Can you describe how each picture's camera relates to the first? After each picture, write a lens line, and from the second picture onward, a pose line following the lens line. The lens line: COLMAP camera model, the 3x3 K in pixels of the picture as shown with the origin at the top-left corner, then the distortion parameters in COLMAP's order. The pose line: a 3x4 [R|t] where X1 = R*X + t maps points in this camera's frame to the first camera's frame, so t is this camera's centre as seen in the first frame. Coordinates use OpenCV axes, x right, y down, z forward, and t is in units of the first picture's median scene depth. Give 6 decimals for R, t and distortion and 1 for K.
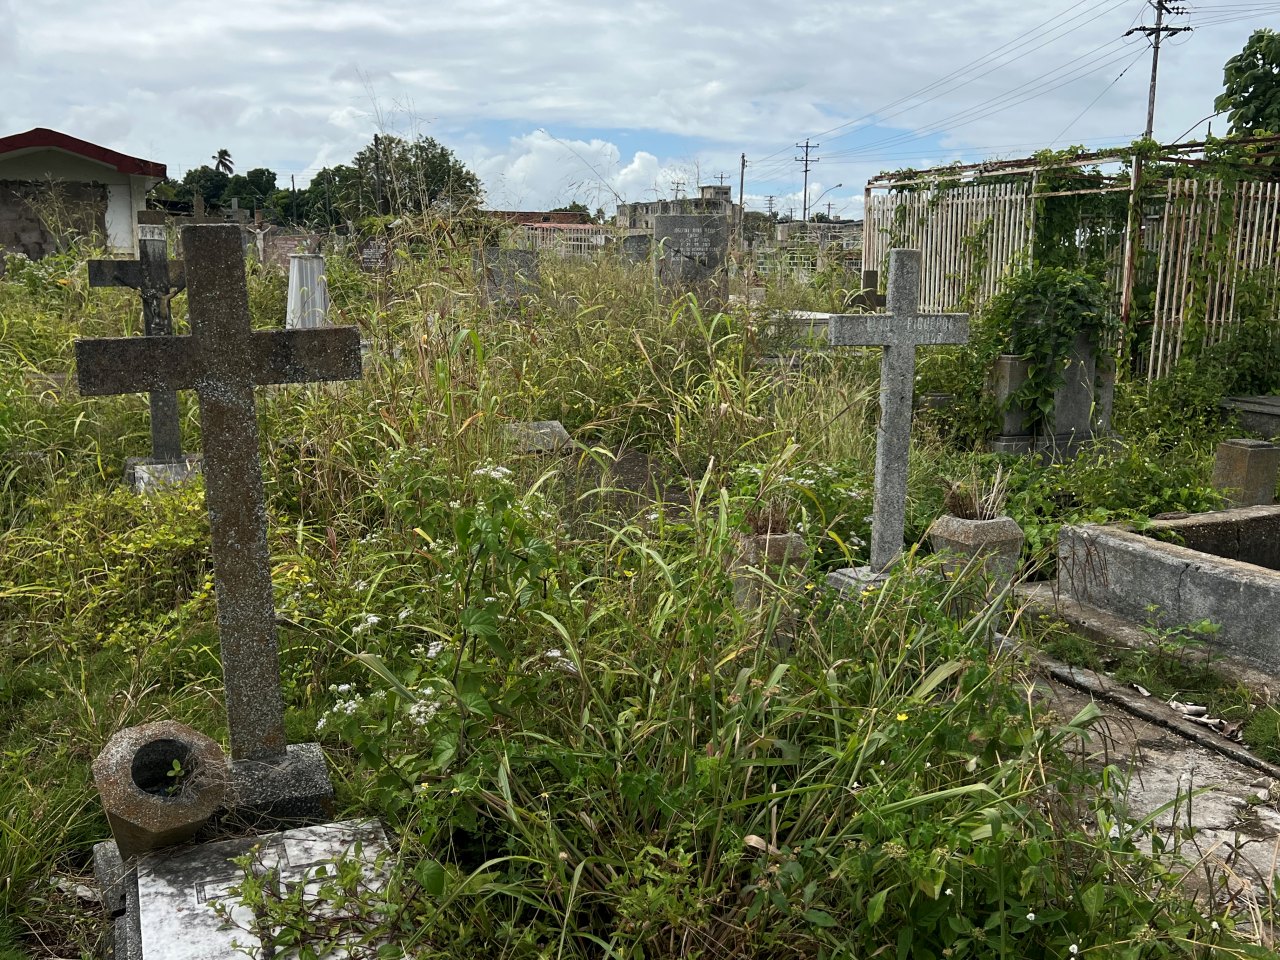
lens RADIAL K [[1288.5, 0, 628.6], [0, 1288.5, 482.9], [0, 0, 1]] dist [0.045081, 0.000000]
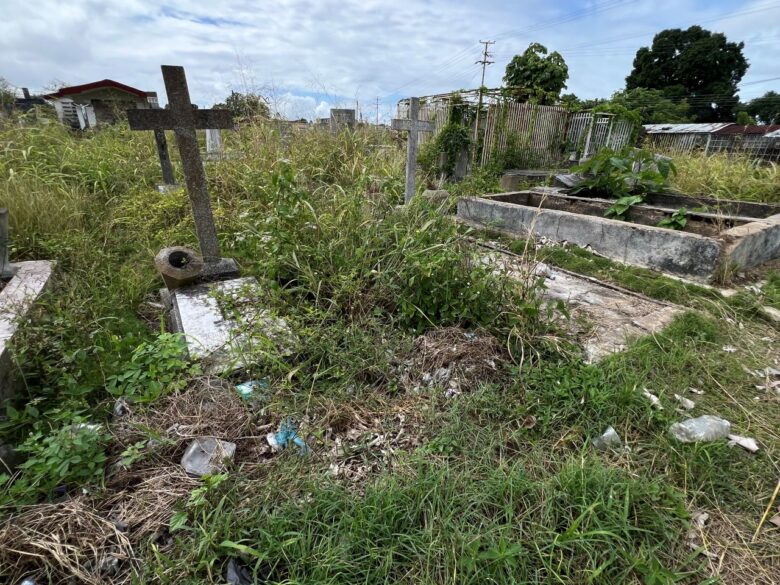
lens RADIAL K [[385.1, 0, 387.4], [0, 385.1, 295.9], [0, 0, 1]] dist [0.004069, -0.000231]
pose [[0.987369, -0.049373, 0.150549, -0.005135], [0.016136, 0.976602, 0.214451, 0.035102], [-0.157615, -0.209312, 0.965063, 0.009541]]
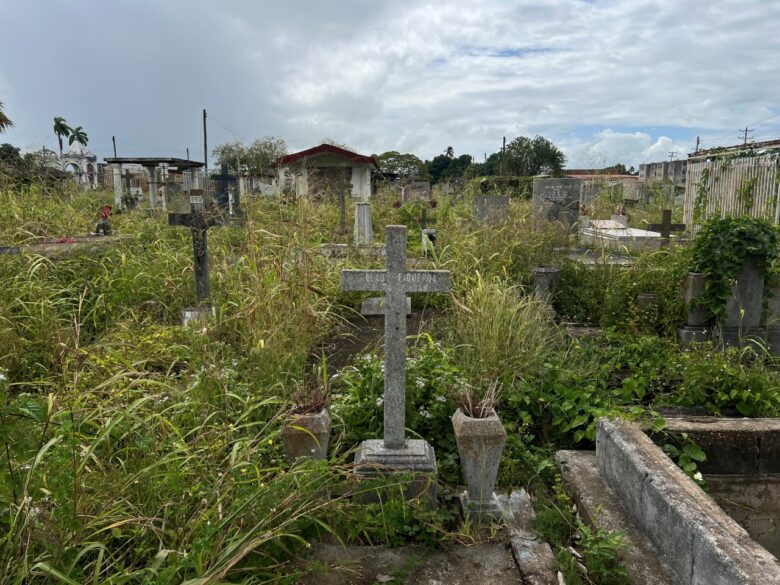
lens RADIAL K [[594.4, 0, 378.0], [0, 594.4, 278.9], [0, 0, 1]] dist [0.048434, -0.049708]
pose [[0.910954, 0.049715, -0.409501, 0.194330], [-0.061589, 0.997976, -0.015850, -0.046101], [0.407884, 0.039660, 0.912172, 0.166246]]
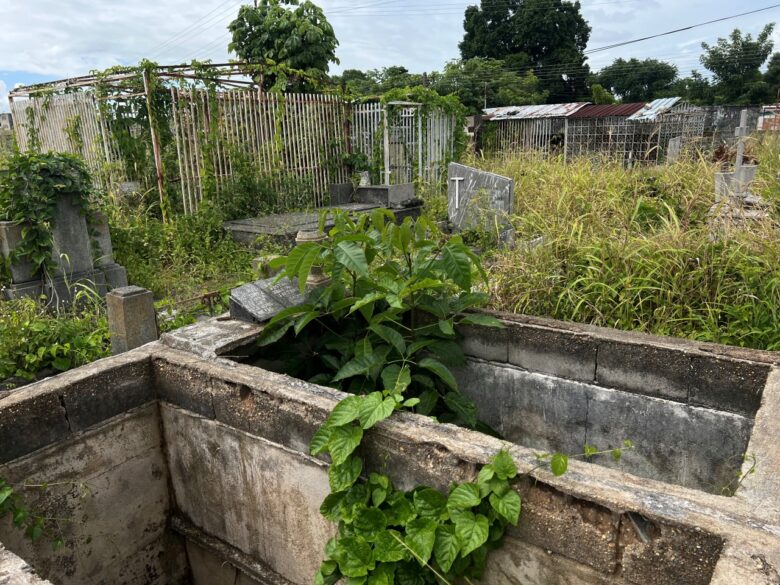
lens RADIAL K [[594.4, 0, 385.8], [0, 594.4, 298.6], [0, 0, 1]] dist [0.048434, -0.049708]
pose [[0.862235, -0.174196, 0.475612, 0.255868], [0.129295, 0.983588, 0.125847, -0.039475], [-0.489728, -0.047016, 0.870607, 0.229269]]
